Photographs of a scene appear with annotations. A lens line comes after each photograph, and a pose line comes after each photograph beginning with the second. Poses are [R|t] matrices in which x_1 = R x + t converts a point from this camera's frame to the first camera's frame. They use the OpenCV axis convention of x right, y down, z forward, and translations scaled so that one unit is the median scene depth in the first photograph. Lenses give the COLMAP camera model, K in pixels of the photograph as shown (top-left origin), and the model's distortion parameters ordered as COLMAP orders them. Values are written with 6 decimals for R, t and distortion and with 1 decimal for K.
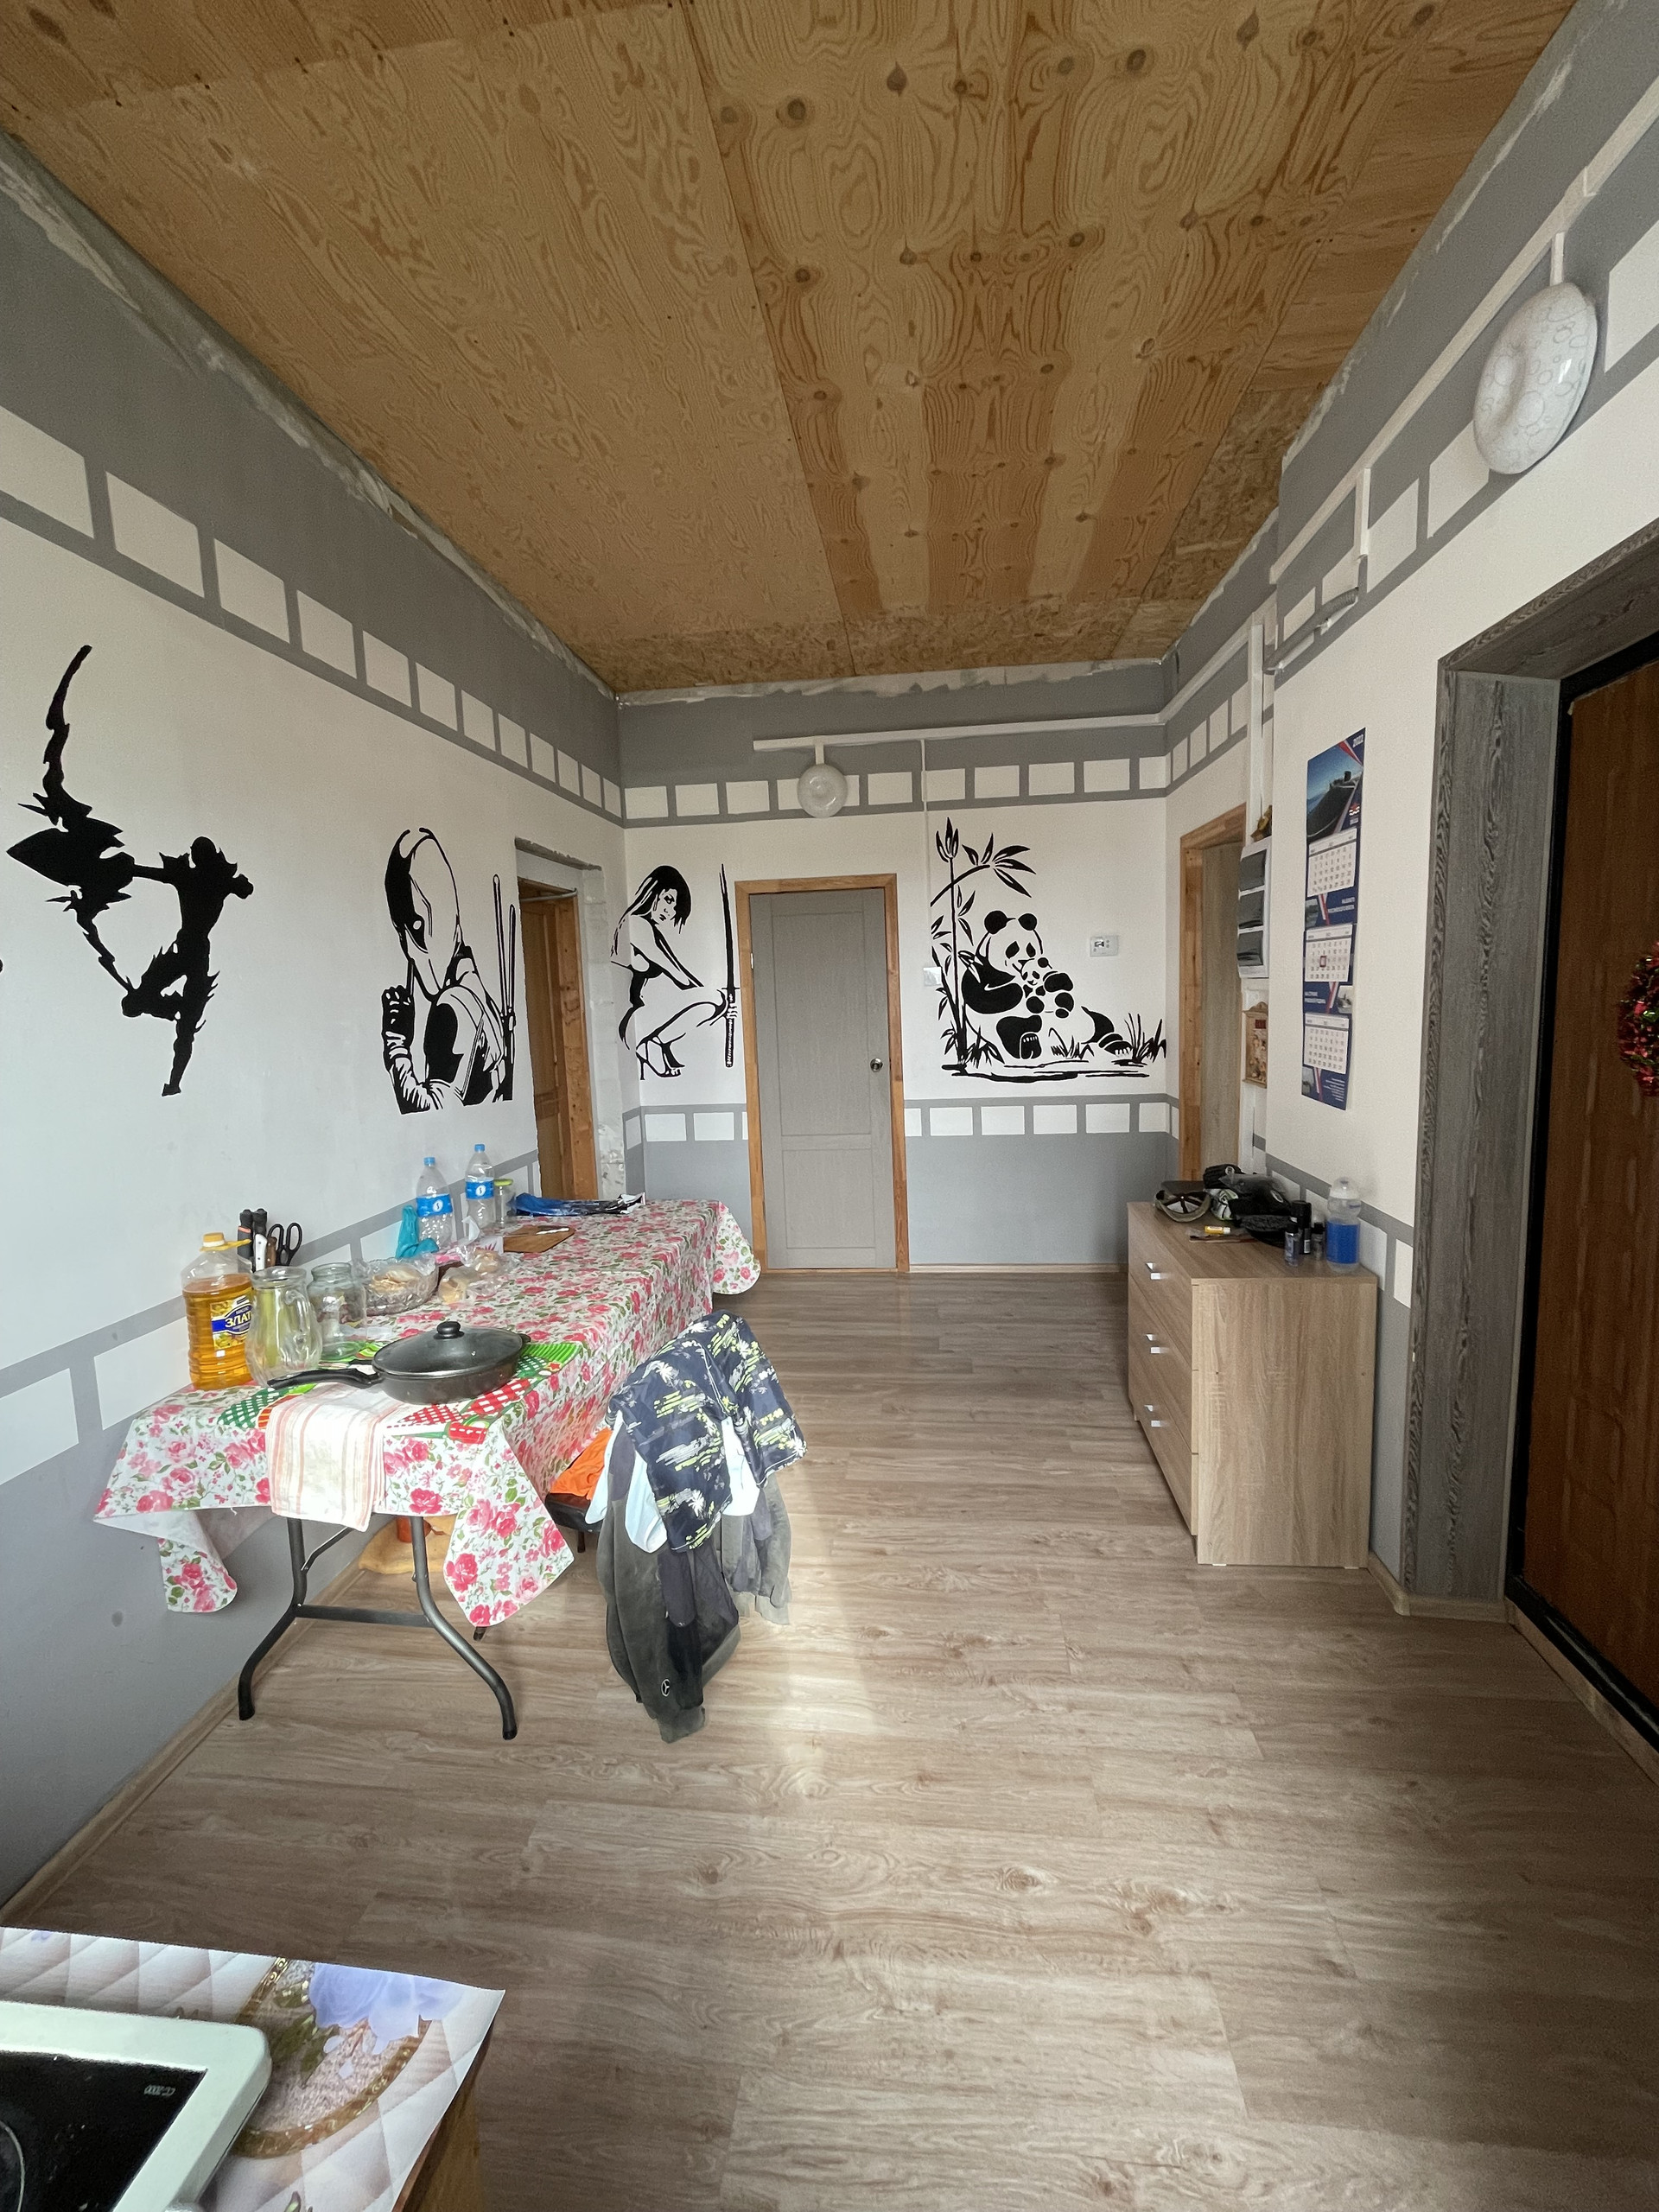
lens RADIAL K [[892.4, 0, 833.5], [0, 892.4, 1099.9], [0, 0, 1]] dist [-0.005905, -0.000574]
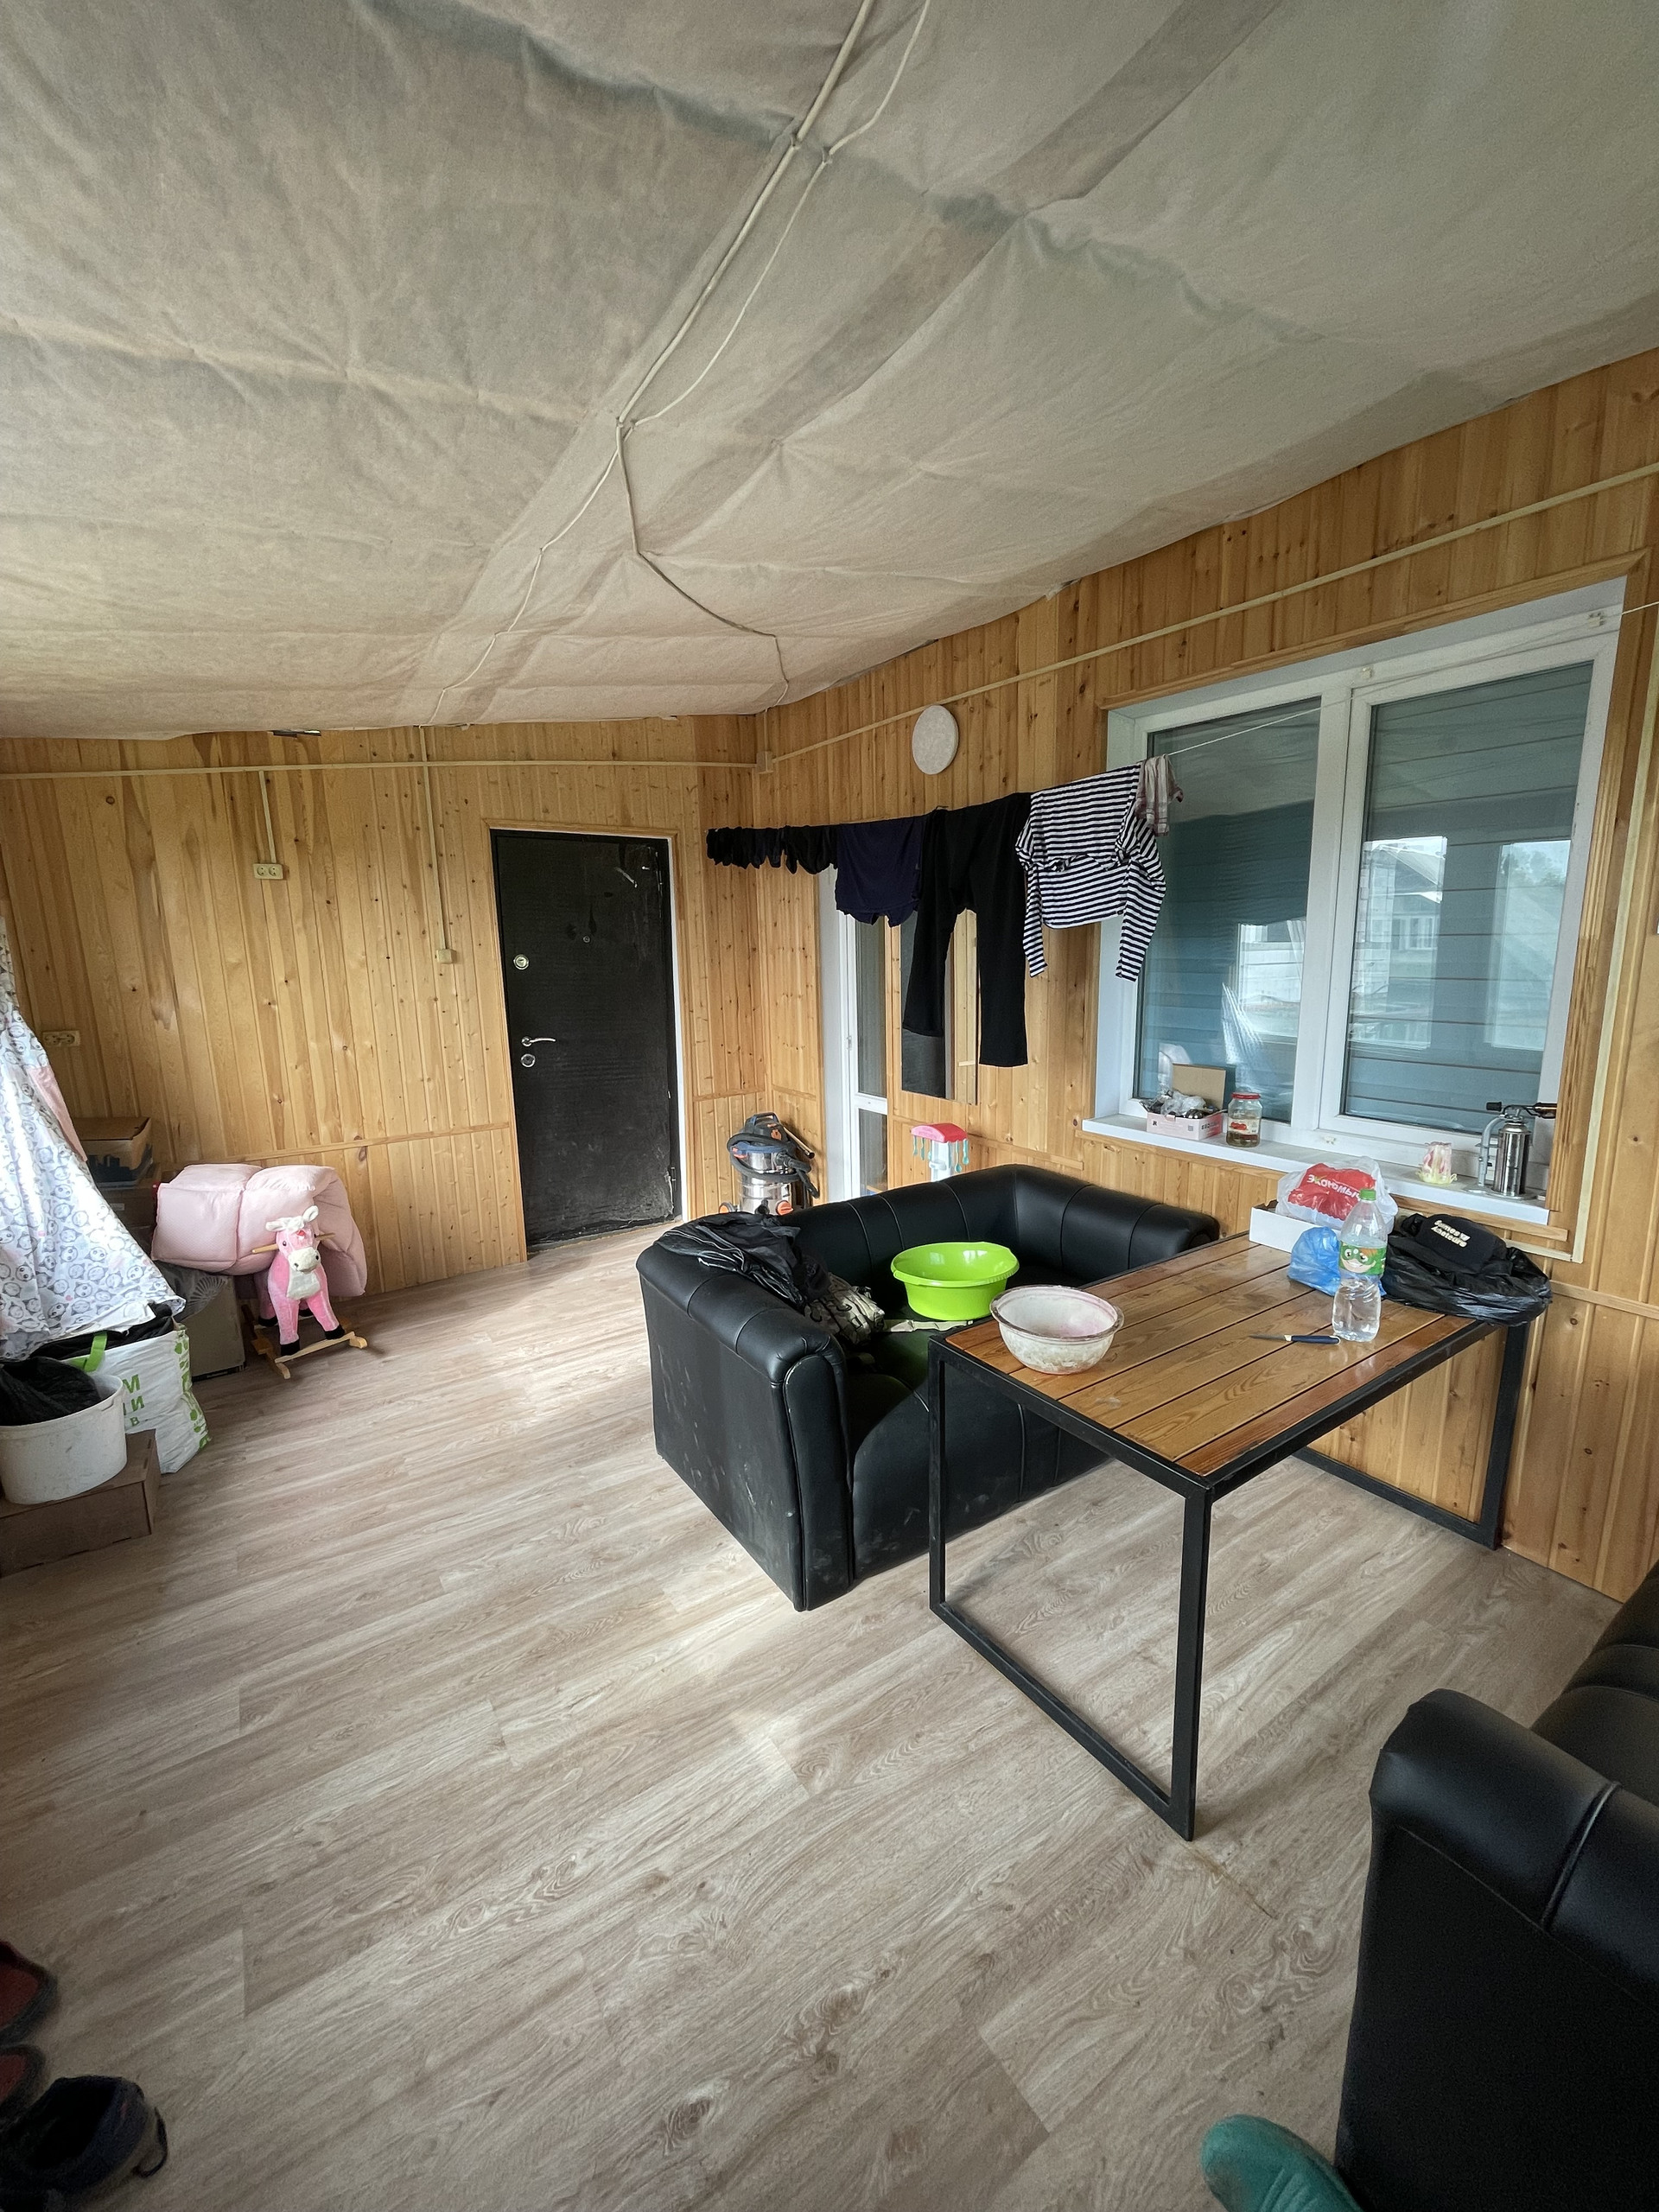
lens RADIAL K [[892.4, 0, 823.6], [0, 892.4, 1102.0], [0, 0, 1]] dist [-0.005905, -0.000574]
pose [[0.760925, -0.089959, 0.642573, -0.120867], [0.076070, 0.995881, 0.049340, -0.039104], [-0.644365, 0.011336, 0.764634, 0.328456]]
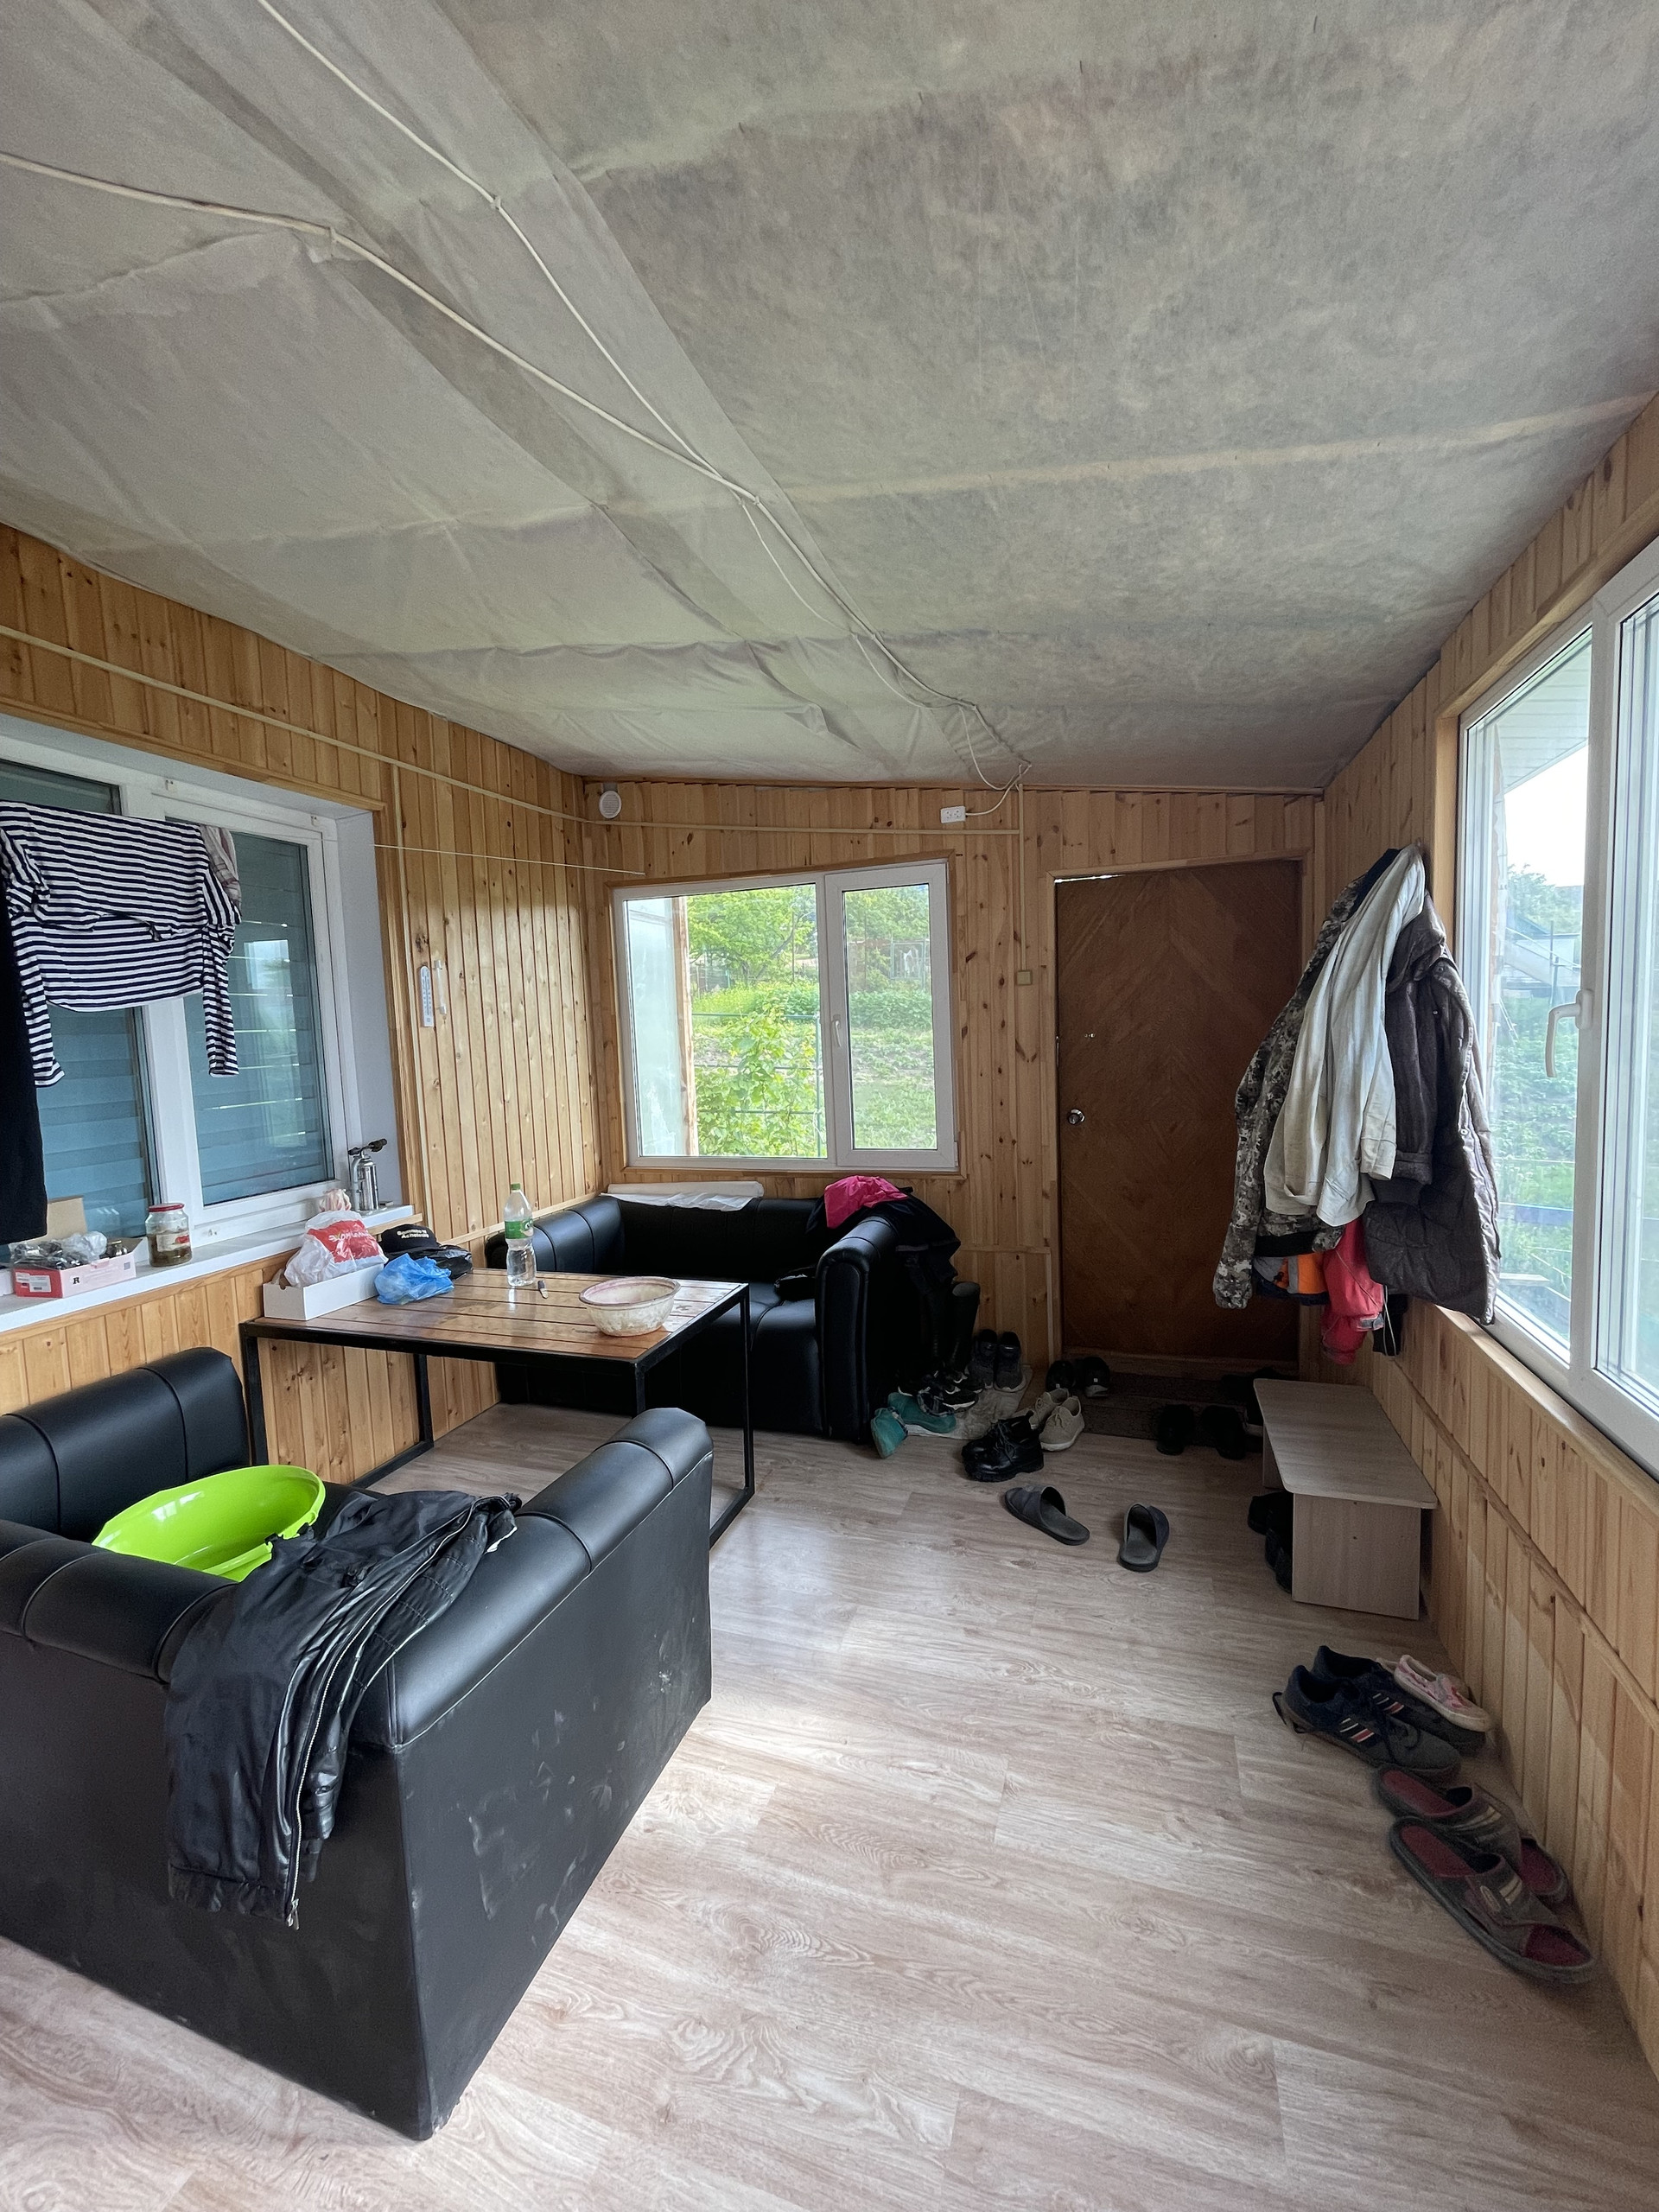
lens RADIAL K [[892.4, 0, 831.4], [0, 892.4, 1107.9], [0, 0, 1]] dist [-0.005905, -0.000574]
pose [[-0.976262, 0.045294, 0.211806, 0.176794], [0.090287, 0.973980, 0.207873, -0.315882], [-0.196879, 0.222062, -0.954949, 2.531323]]
